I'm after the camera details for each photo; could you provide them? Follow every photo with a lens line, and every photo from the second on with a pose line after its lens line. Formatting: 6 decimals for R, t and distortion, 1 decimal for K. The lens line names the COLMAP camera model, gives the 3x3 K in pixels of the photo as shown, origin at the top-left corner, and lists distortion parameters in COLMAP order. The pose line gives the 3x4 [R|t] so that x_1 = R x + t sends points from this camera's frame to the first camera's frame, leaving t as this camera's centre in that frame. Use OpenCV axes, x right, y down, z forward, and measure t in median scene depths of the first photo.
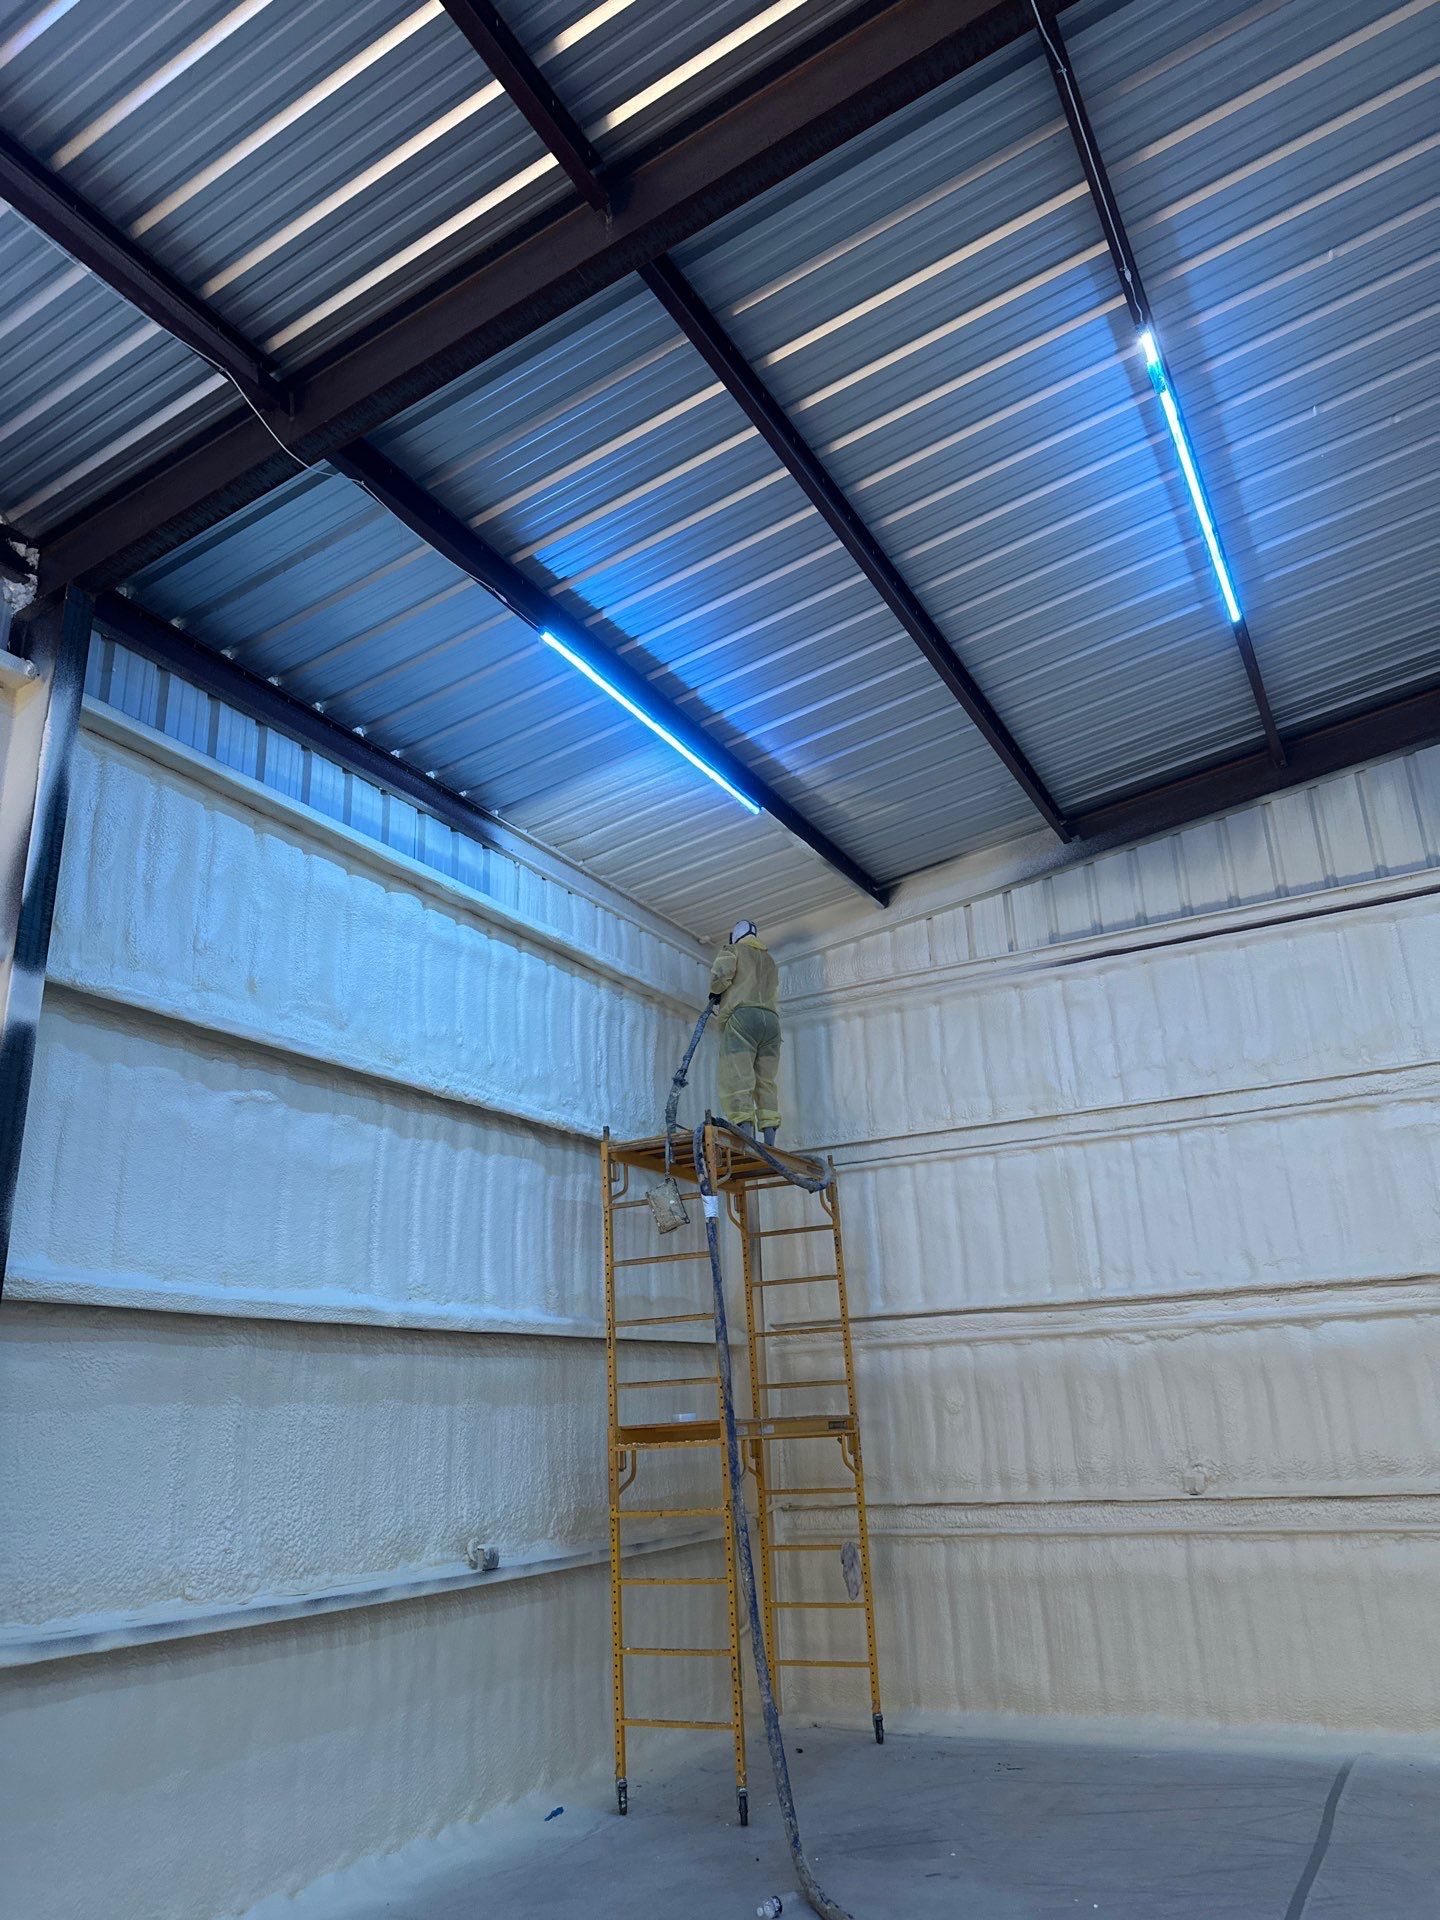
lens RADIAL K [[1350.9, 0, 728.1], [0, 1350.9, 963.7], [0, 0, 1]] dist [0.077842, -0.108302]
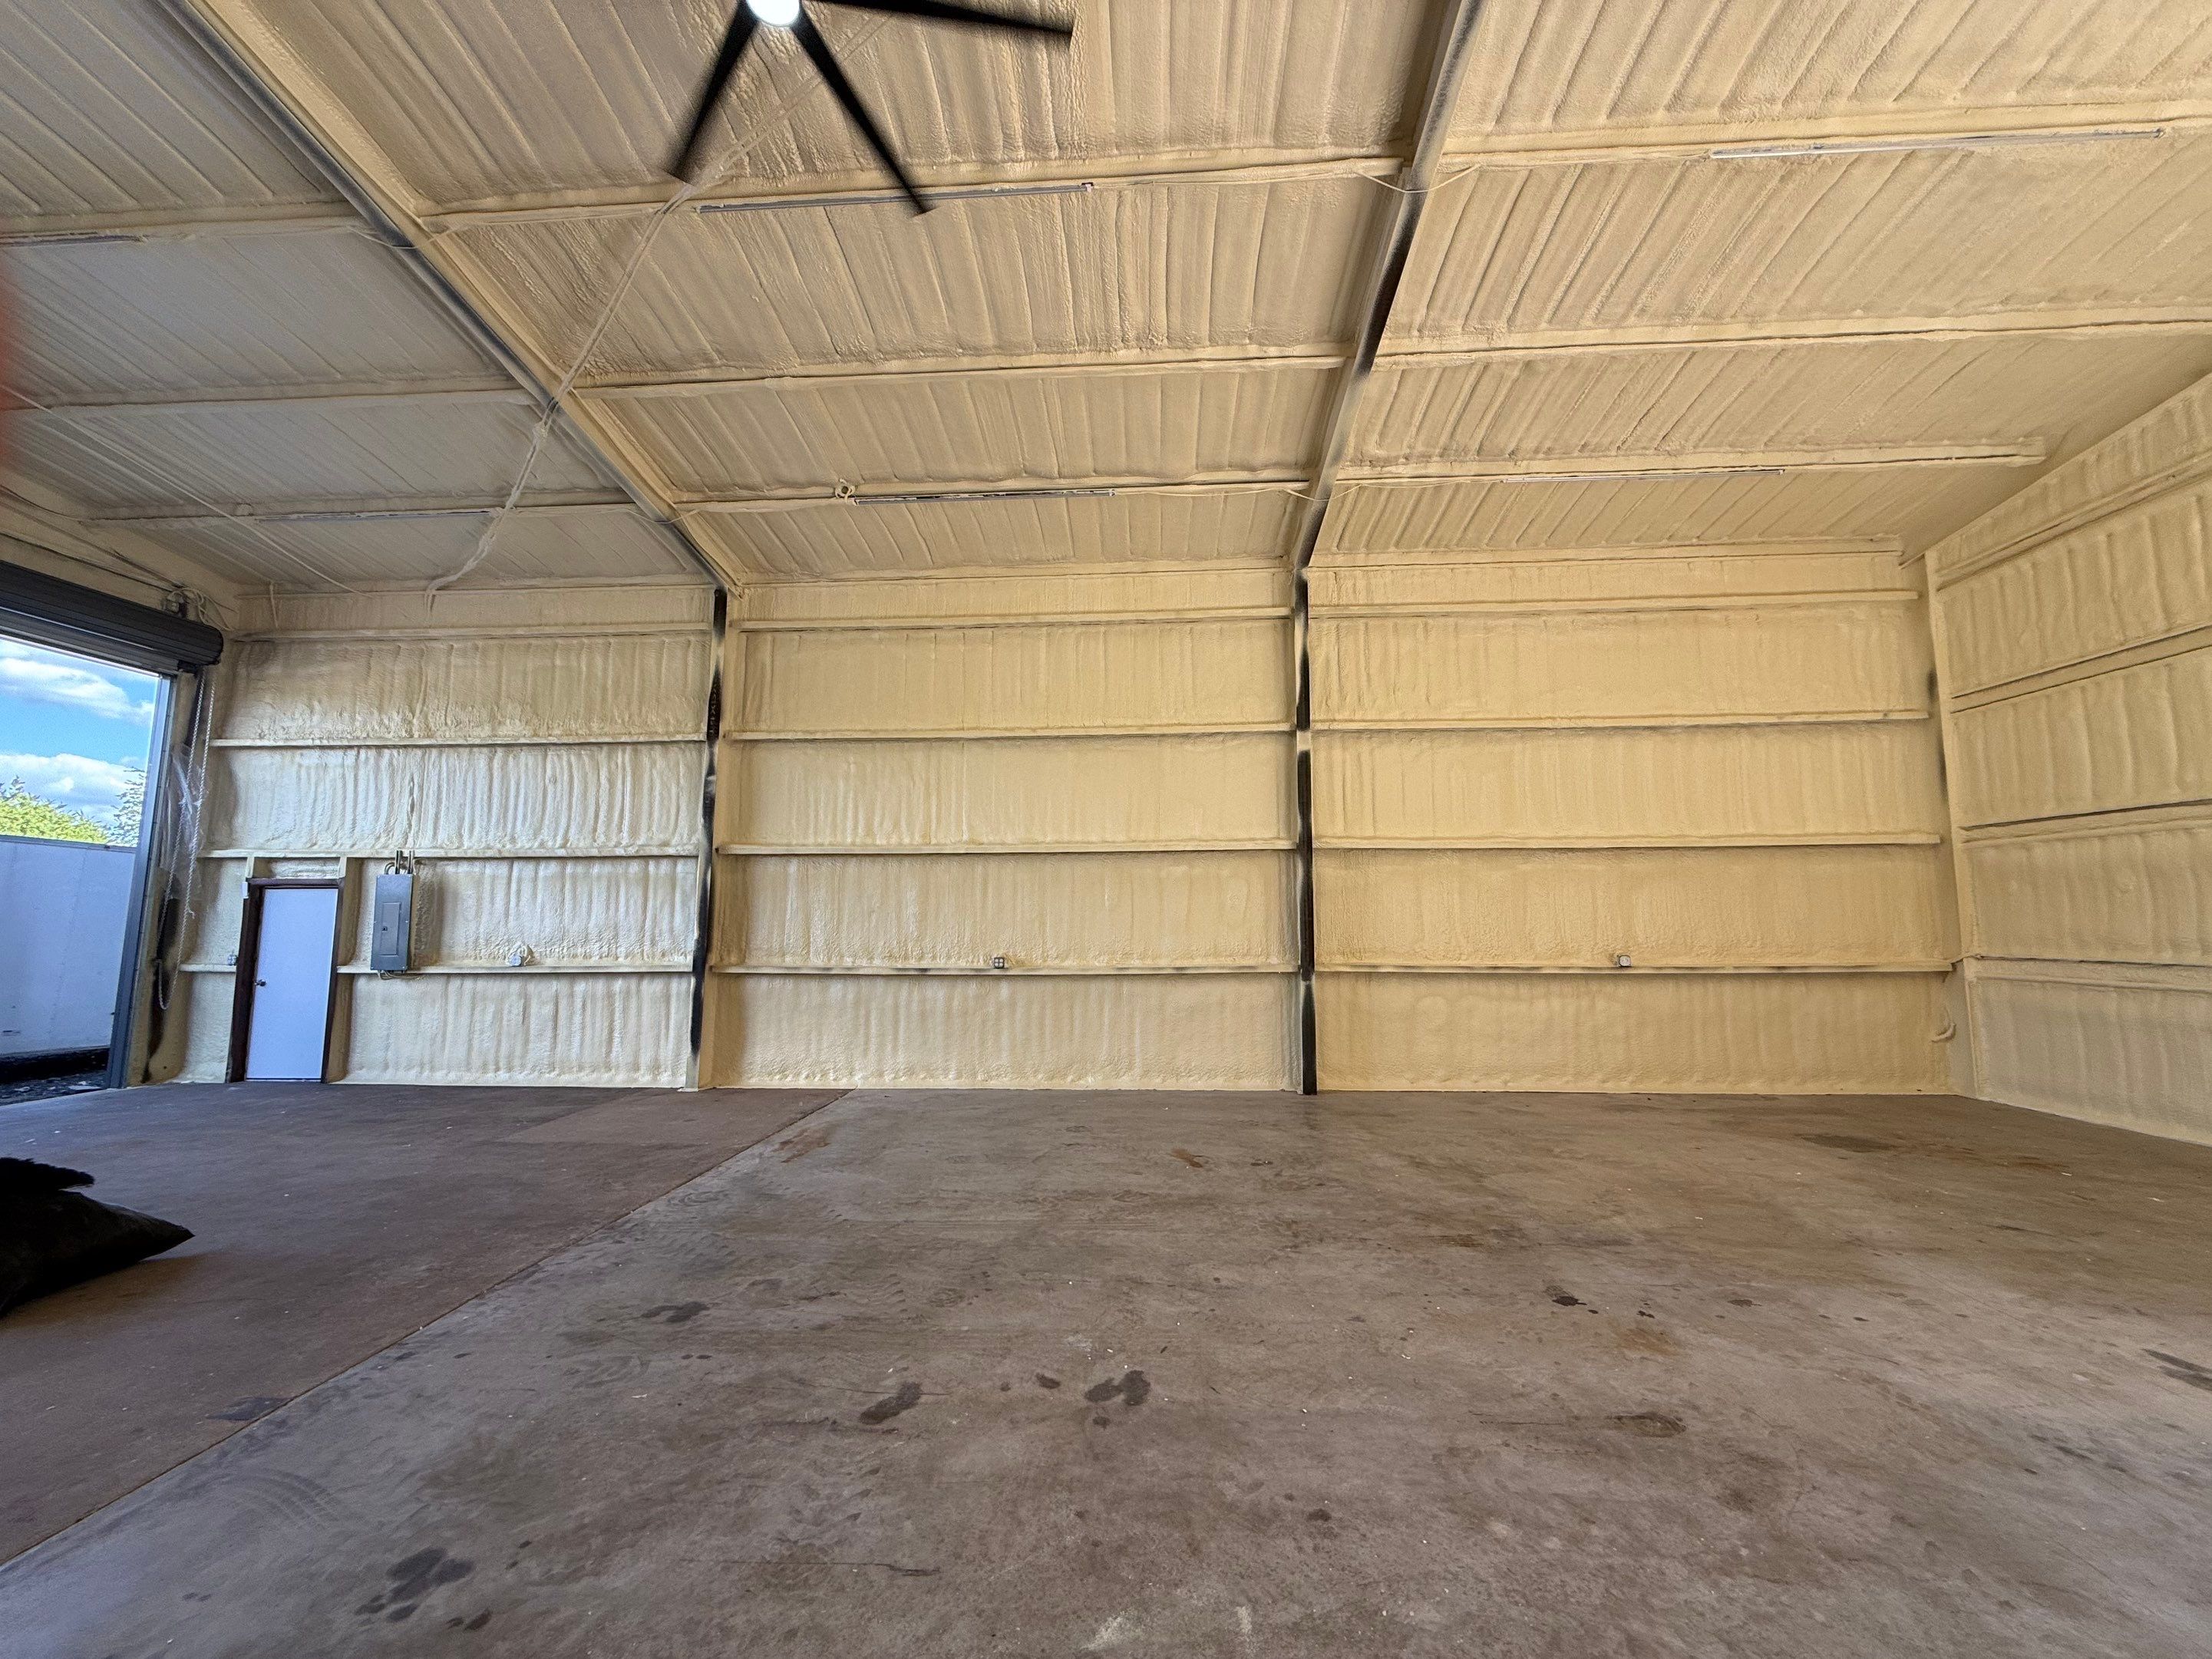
lens RADIAL K [[883.0, 0, 1103.4], [0, 883.0, 823.6], [0, 0, 1]] dist [-0.000201, 0.000727]
pose [[0.416674, -0.054172, -0.907441, 0.643246], [0.282959, 0.956362, 0.072836, -0.041227], [0.863896, -0.287118, 0.413819, -0.078208]]
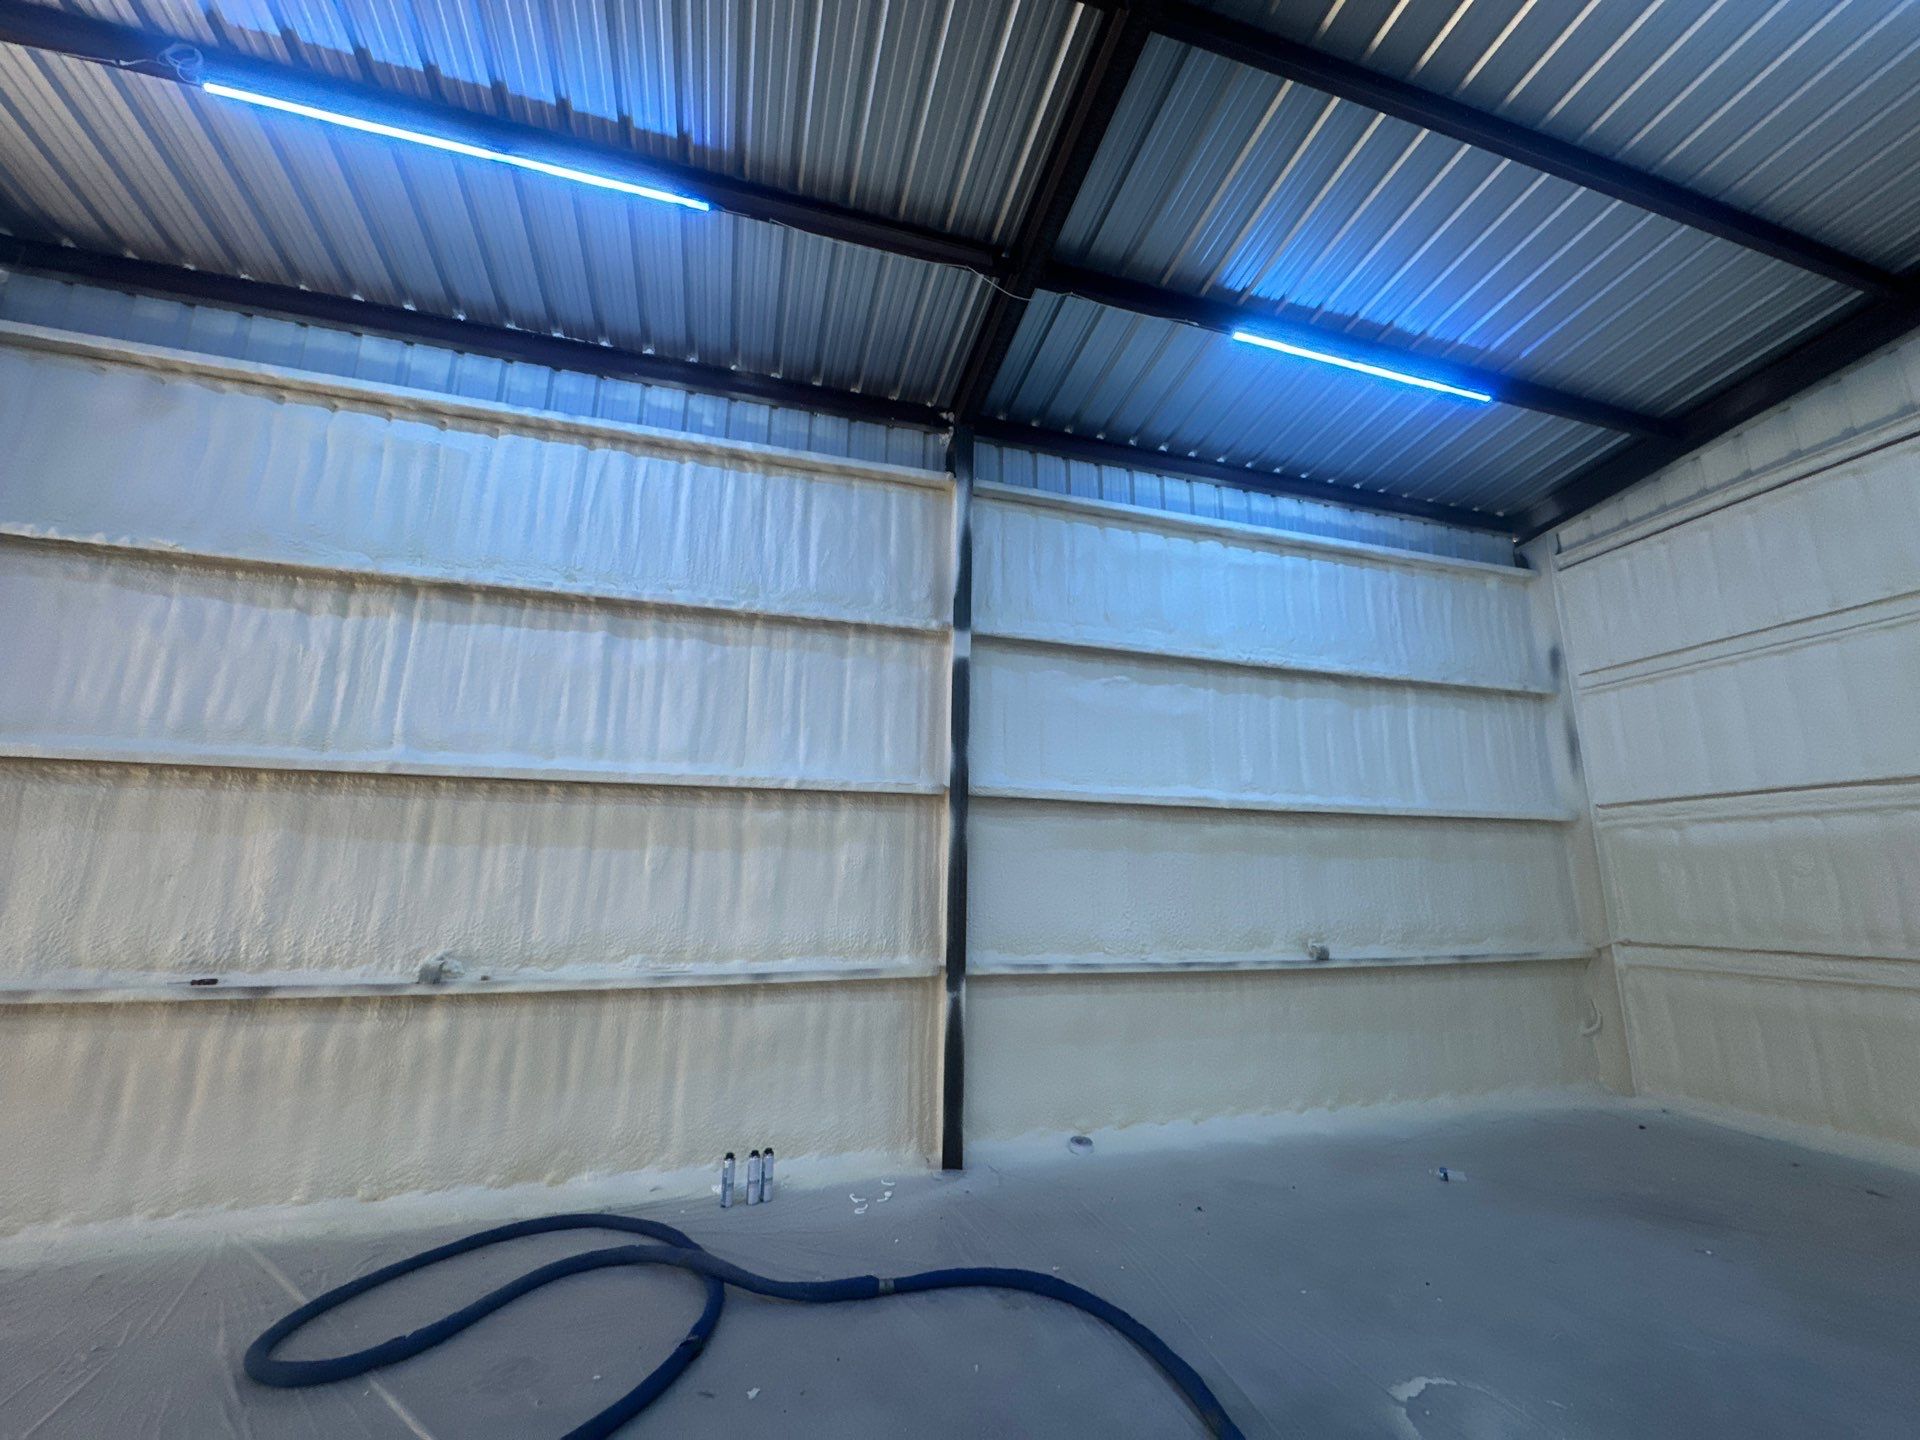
lens RADIAL K [[767.0, 0, 958.0], [0, 767.0, 718.3], [0, 0, 1]] dist [-0.002873, 0.000153]
pose [[0.705135, -0.104719, -0.701298, 0.169774], [0.194940, 0.979553, 0.049738, 0.052144], [0.681750, -0.171783, 0.711131, 0.147534]]
